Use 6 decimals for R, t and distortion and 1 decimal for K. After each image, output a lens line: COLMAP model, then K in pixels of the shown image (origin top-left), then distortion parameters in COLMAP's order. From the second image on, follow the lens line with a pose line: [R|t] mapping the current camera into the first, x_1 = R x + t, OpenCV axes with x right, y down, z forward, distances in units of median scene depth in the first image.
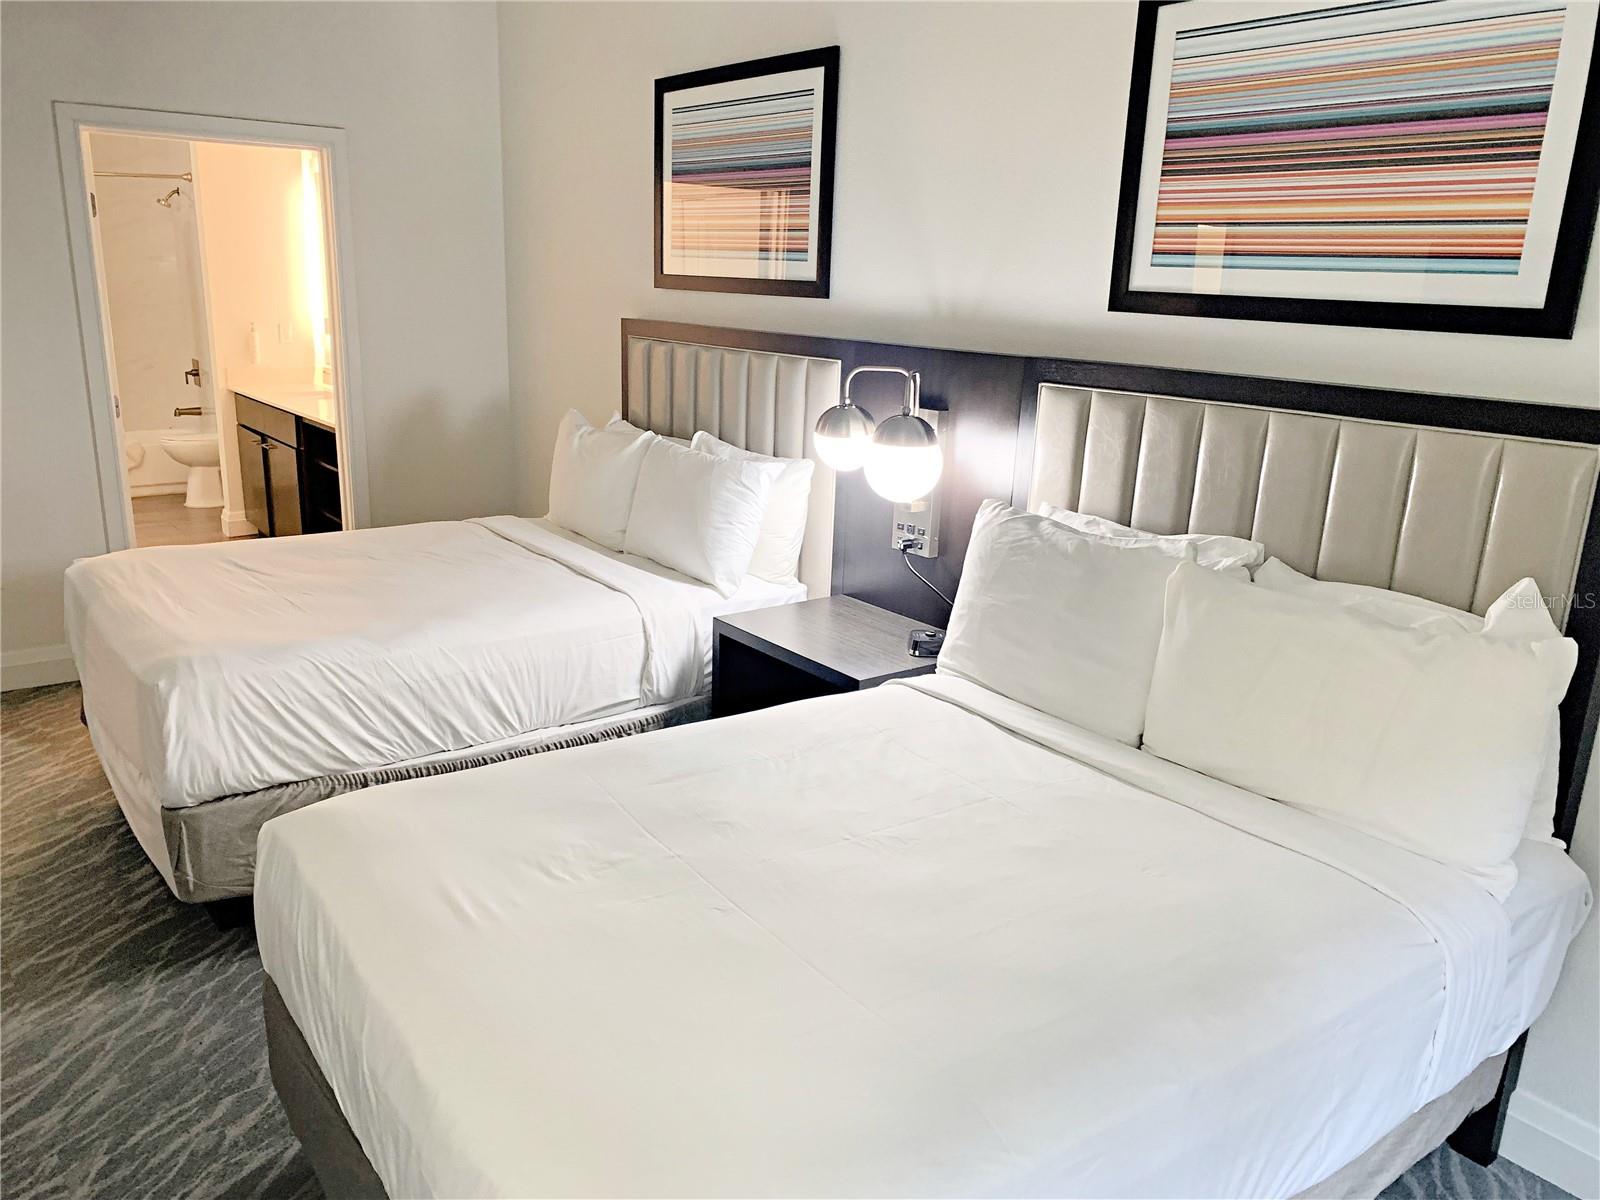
lens RADIAL K [[1229.1, 0, 801.9], [0, 1229.1, 613.2], [0, 0, 1]] dist [0.033350, -0.034703]
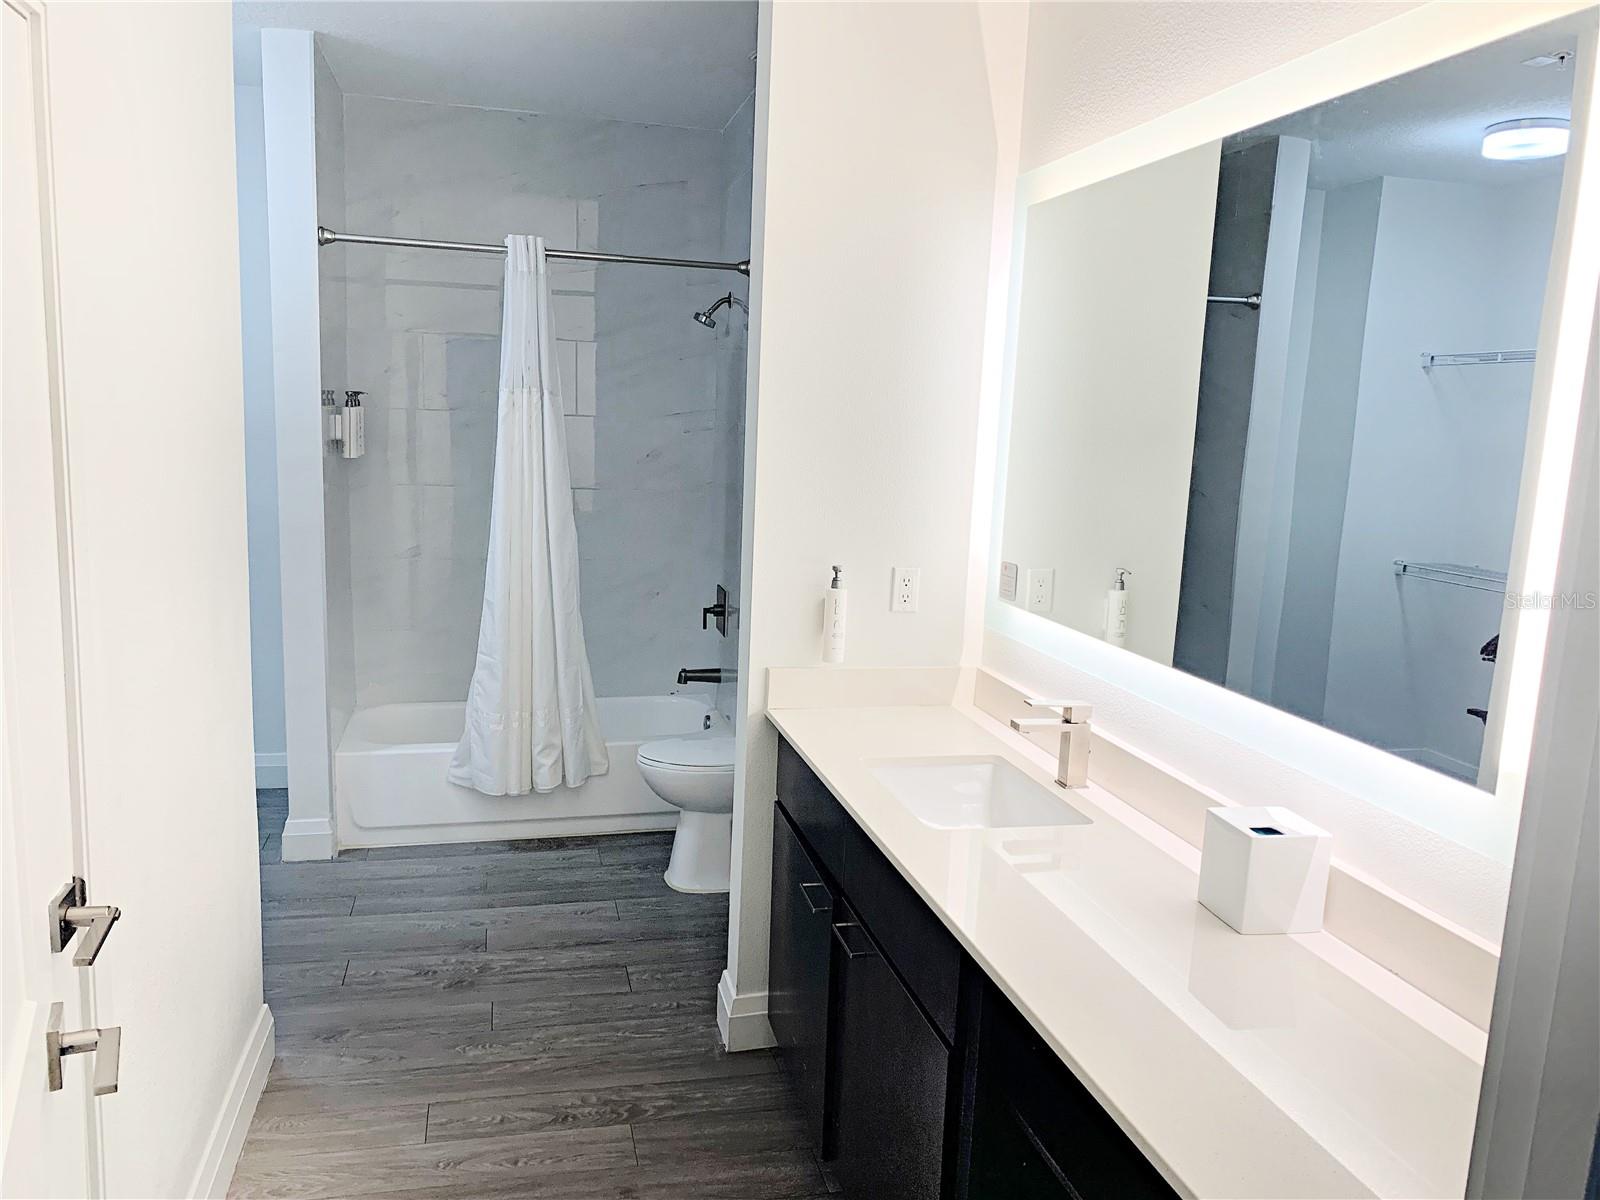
lens RADIAL K [[1229.1, 0, 793.6], [0, 1229.1, 609.8], [0, 0, 1]] dist [0.033350, -0.034703]
pose [[0.914683, 0.064221, -0.399037, -0.673170], [-0.113955, 0.988219, -0.102167, -0.405176], [0.387775, 0.138923, 0.911225, 1.435987]]
